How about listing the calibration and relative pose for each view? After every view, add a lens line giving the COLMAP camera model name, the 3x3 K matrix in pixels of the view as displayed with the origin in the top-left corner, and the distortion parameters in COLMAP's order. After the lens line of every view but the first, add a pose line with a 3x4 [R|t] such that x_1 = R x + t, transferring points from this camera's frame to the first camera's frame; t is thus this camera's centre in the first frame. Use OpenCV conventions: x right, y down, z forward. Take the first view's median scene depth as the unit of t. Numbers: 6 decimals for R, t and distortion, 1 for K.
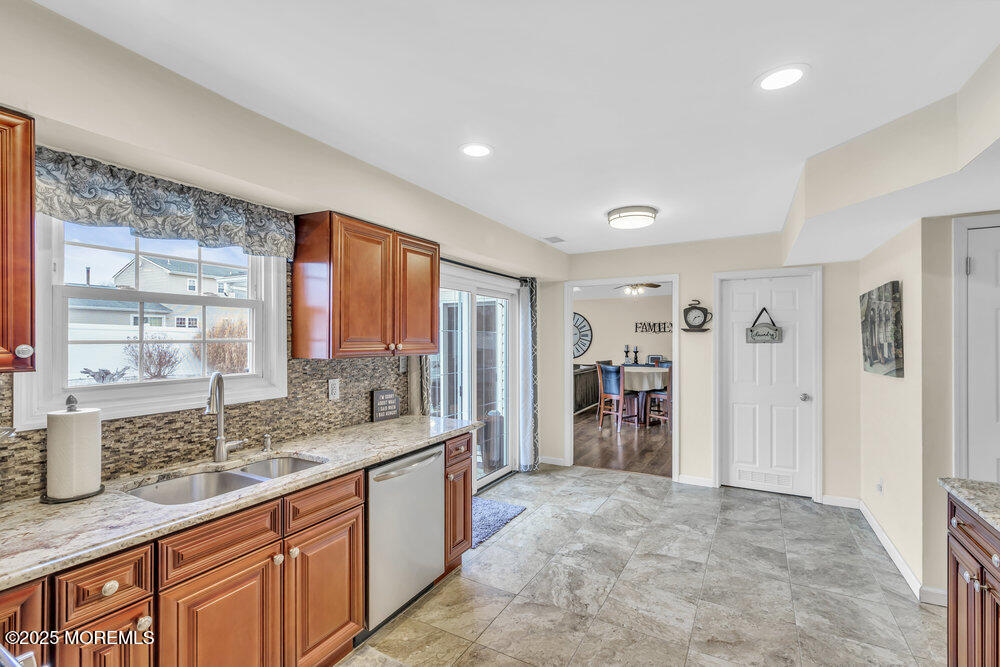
lens RADIAL K [[451.7, 0, 503.6], [0, 451.7, 339.4], [0, 0, 1]] dist [-0.002376, 0.000269]
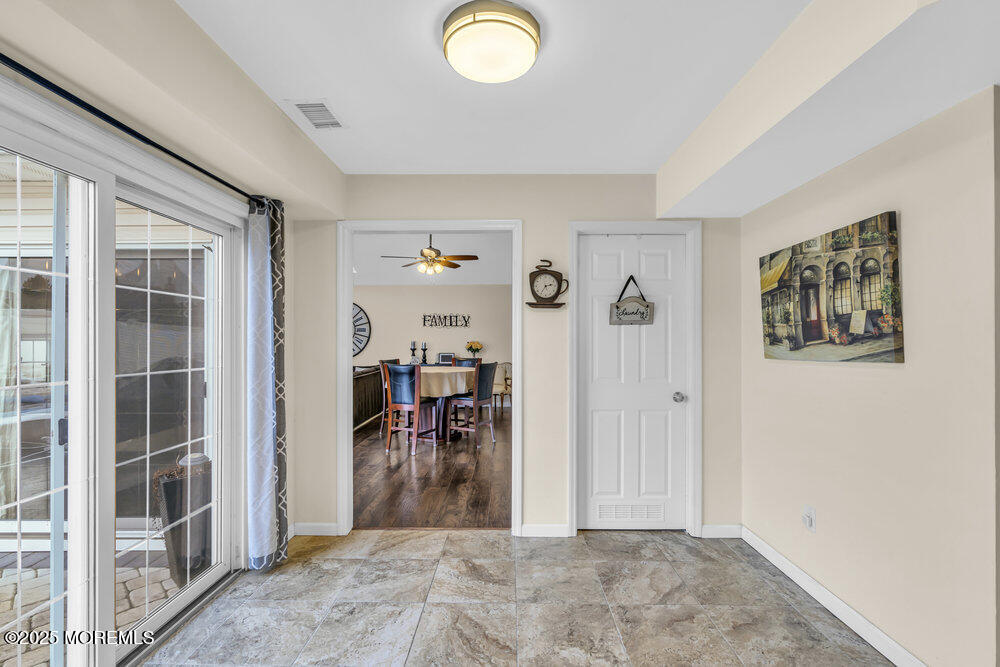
lens RADIAL K [[451.7, 0, 503.6], [0, 451.7, 339.4], [0, 0, 1]] dist [-0.002376, 0.000269]
pose [[0.879411, 0.002728, 0.476056, 0.048420], [0.000862, 0.999973, -0.007321, 0.032701], [-0.476063, 0.006849, 0.879385, 0.410969]]
